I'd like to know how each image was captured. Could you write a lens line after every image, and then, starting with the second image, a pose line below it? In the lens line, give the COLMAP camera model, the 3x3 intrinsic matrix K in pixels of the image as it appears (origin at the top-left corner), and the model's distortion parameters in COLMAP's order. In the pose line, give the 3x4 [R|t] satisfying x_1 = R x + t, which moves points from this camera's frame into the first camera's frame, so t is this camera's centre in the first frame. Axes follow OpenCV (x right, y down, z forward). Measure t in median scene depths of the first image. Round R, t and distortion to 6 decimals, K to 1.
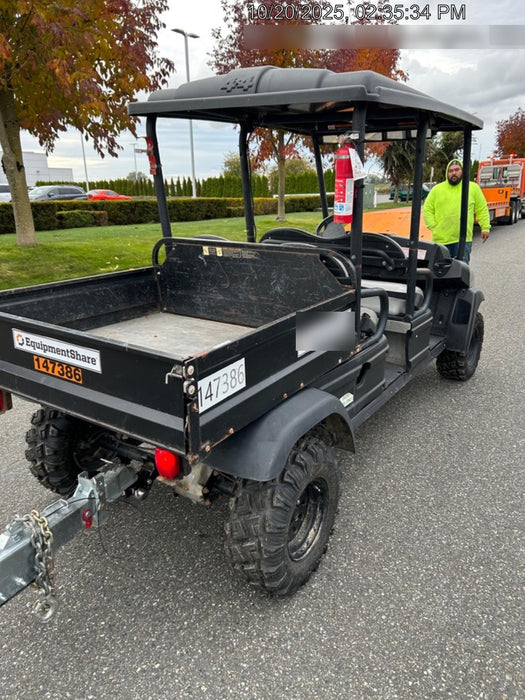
lens RADIAL K [[521.5, 0, 262.5], [0, 521.5, 350.0], [0, 0, 1]] dist [-0.008435, -0.003887]
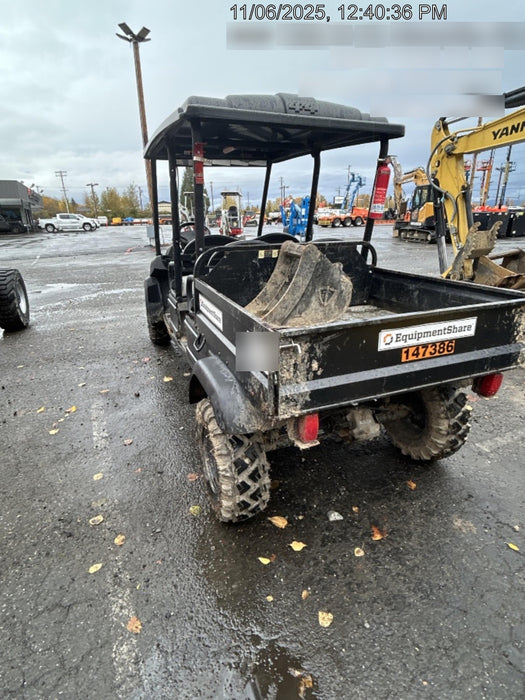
lens RADIAL K [[380.6, 0, 262.5], [0, 380.6, 350.0], [0, 0, 1]] dist [-0.001421, 0.000003]
pose [[0.570085, -0.287298, 0.769716, -1.208537], [0.267248, 0.950762, 0.156938, -0.184218], [-0.776905, 0.116237, 0.618795, 0.772867]]
